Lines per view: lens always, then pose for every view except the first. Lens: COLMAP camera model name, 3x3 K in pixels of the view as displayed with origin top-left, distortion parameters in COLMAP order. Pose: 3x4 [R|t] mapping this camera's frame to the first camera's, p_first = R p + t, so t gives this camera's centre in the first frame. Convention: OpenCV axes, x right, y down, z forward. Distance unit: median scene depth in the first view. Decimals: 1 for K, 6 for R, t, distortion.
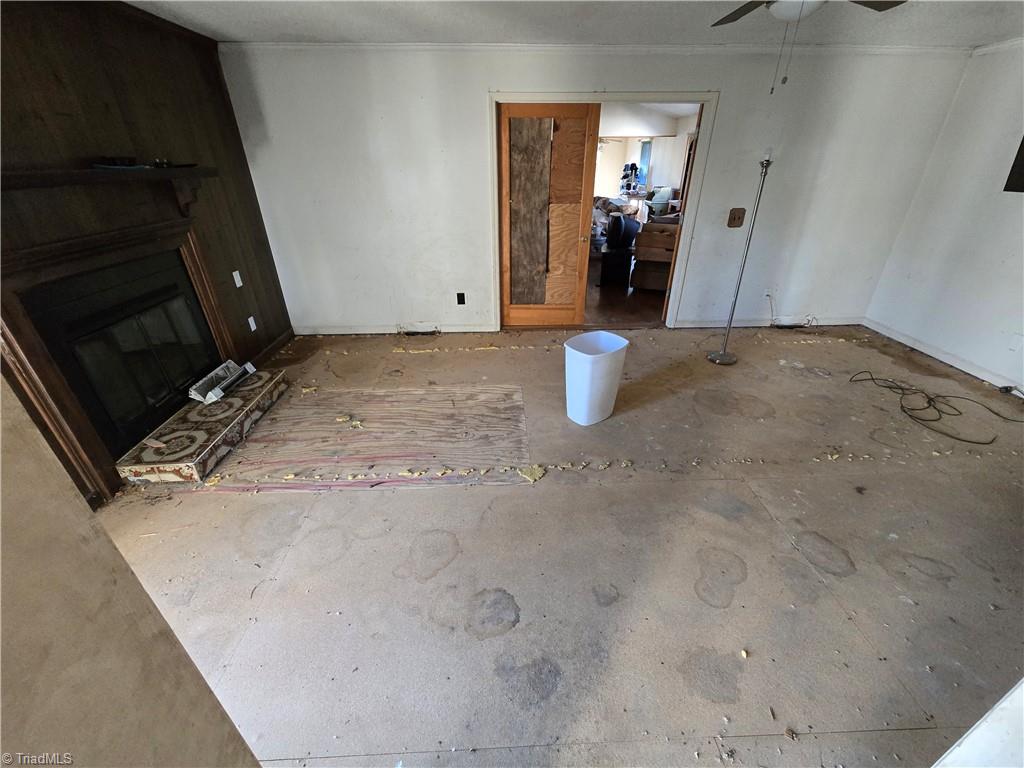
lens RADIAL K [[418.6, 0, 511.7], [0, 418.6, 384.7], [0, 0, 1]] dist [0.003865, -0.000691]
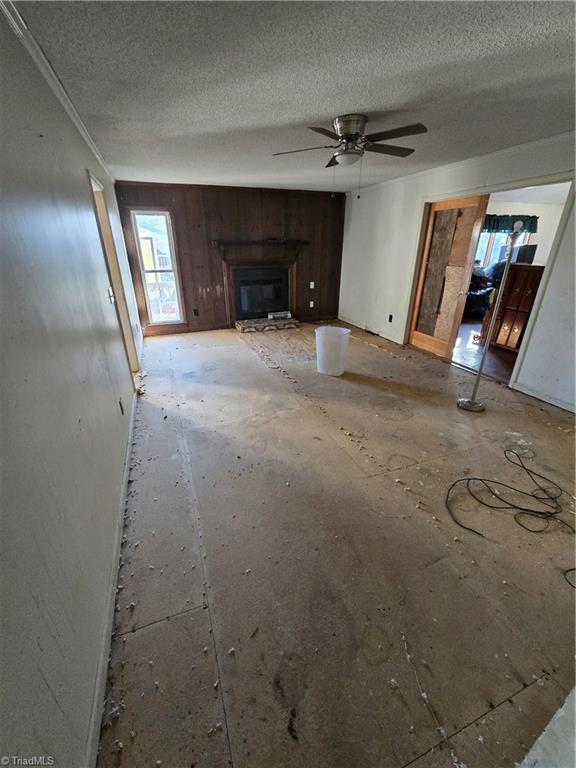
lens RADIAL K [[313.9, 0, 286.2], [0, 313.9, 386.1], [0, 0, 1]] dist [0.003865, -0.000691]
pose [[0.321276, 0.390654, -0.862654, 0.937457], [-0.443482, 0.866947, 0.227433, -0.071643], [0.836723, 0.309503, 0.451777, 0.169303]]
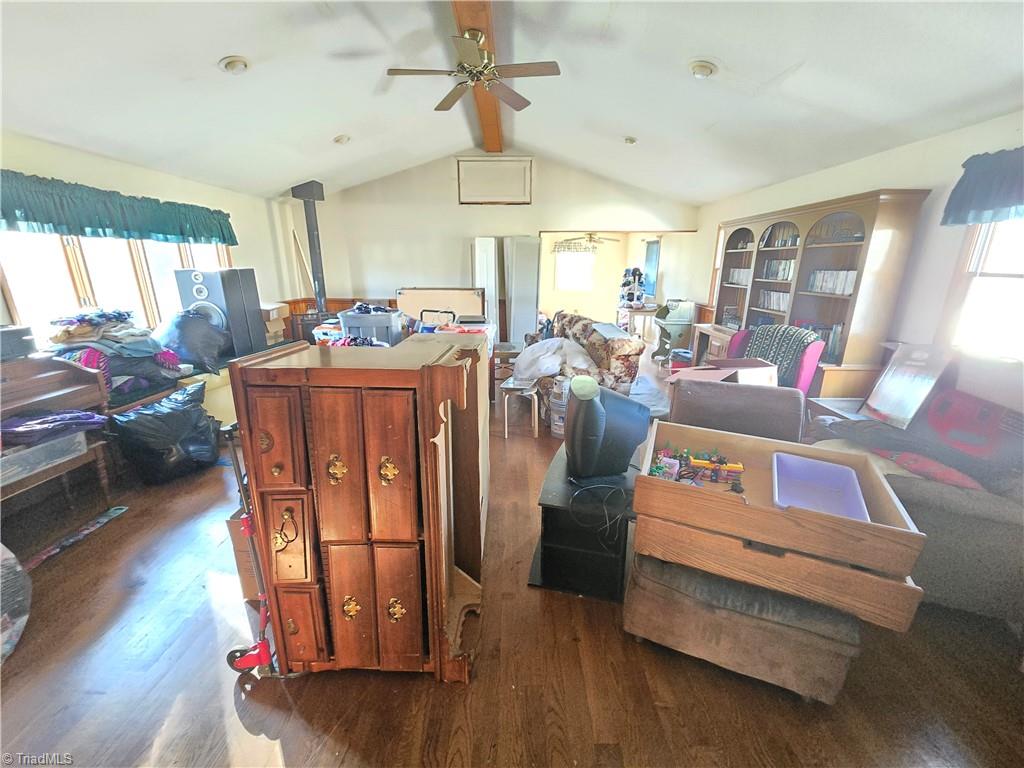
lens RADIAL K [[418.6, 0, 514.7], [0, 418.6, 386.5], [0, 0, 1]] dist [0.003865, -0.000691]
pose [[0.999501, 0.021621, -0.023007, 0.275445], [-0.025847, 0.978838, -0.202998, -0.472643], [0.018131, 0.203491, 0.978909, 0.891373]]
